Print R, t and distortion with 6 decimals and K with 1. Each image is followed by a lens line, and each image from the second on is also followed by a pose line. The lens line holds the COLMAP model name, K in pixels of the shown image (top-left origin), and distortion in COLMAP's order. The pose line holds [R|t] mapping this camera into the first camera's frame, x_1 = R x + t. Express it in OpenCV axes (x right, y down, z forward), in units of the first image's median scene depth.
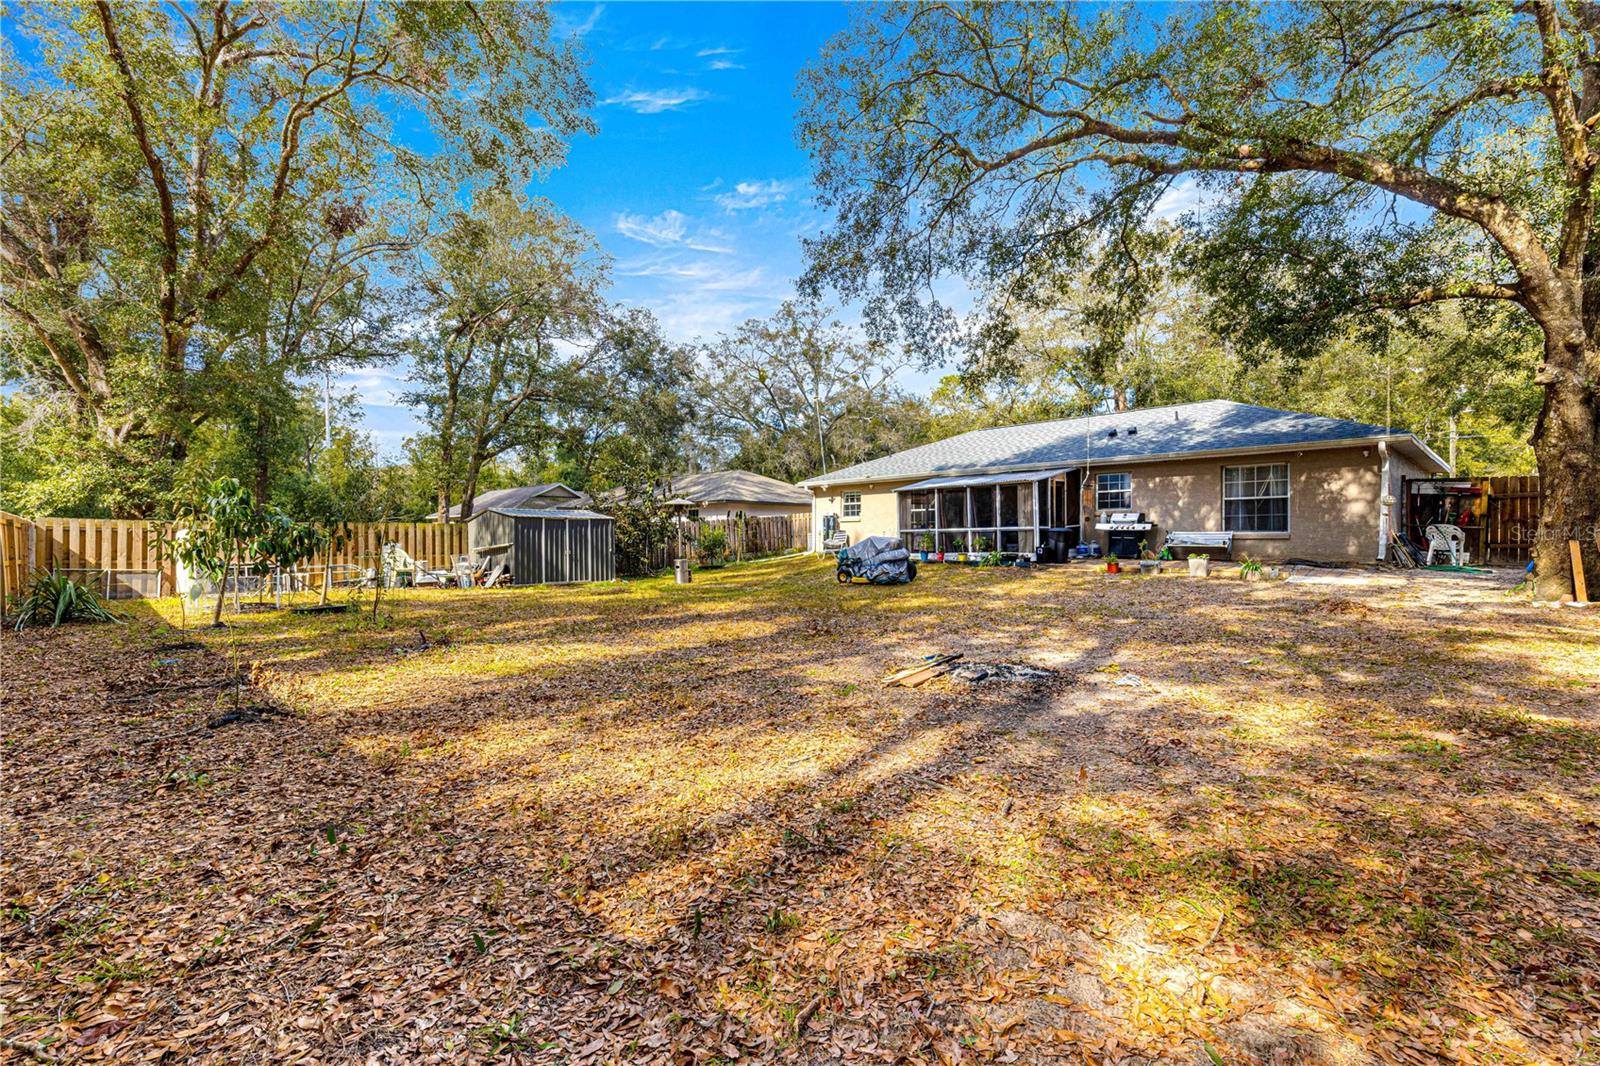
lens RADIAL K [[734.3, 0, 800.4], [0, 734.3, 538.7], [0, 0, 1]] dist [0.004683, 0.000590]
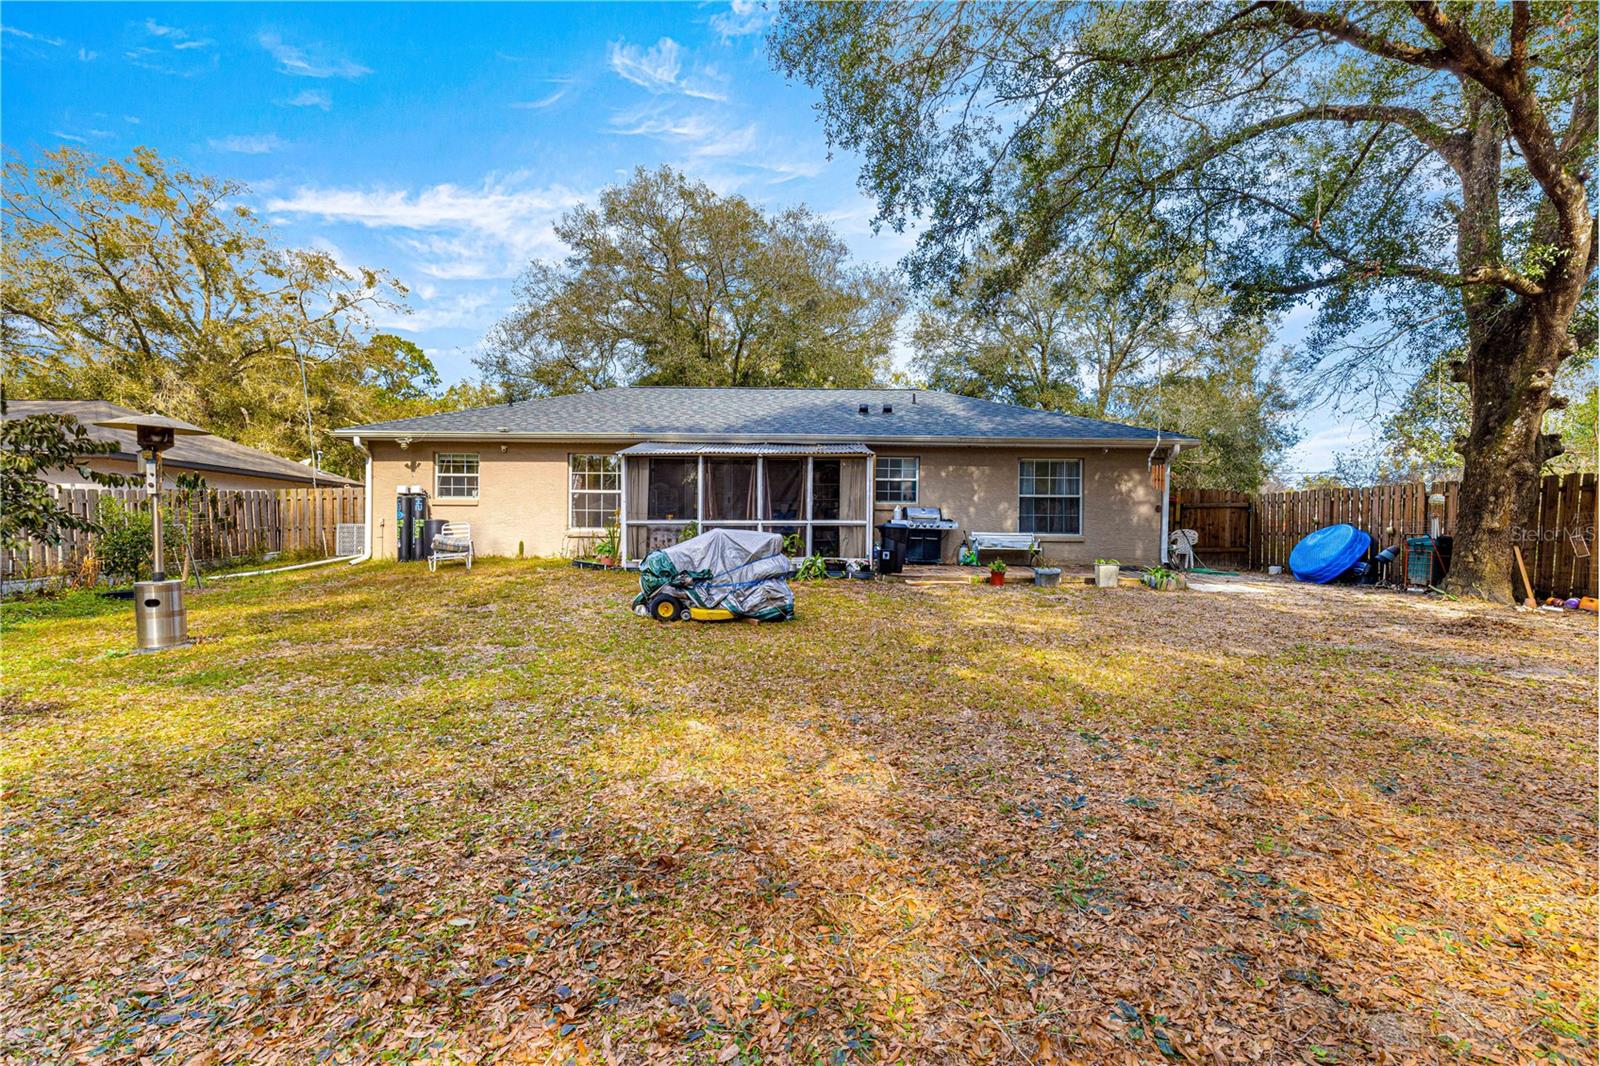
lens RADIAL K [[734.3, 0, 799.6], [0, 734.3, 532.0], [0, 0, 1]] dist [0.004683, 0.000590]
pose [[0.698105, 0.018483, 0.715757, -0.220700], [-0.011016, 0.999826, -0.015074, 0.005372], [-0.715910, 0.002638, 0.698187, 0.541793]]
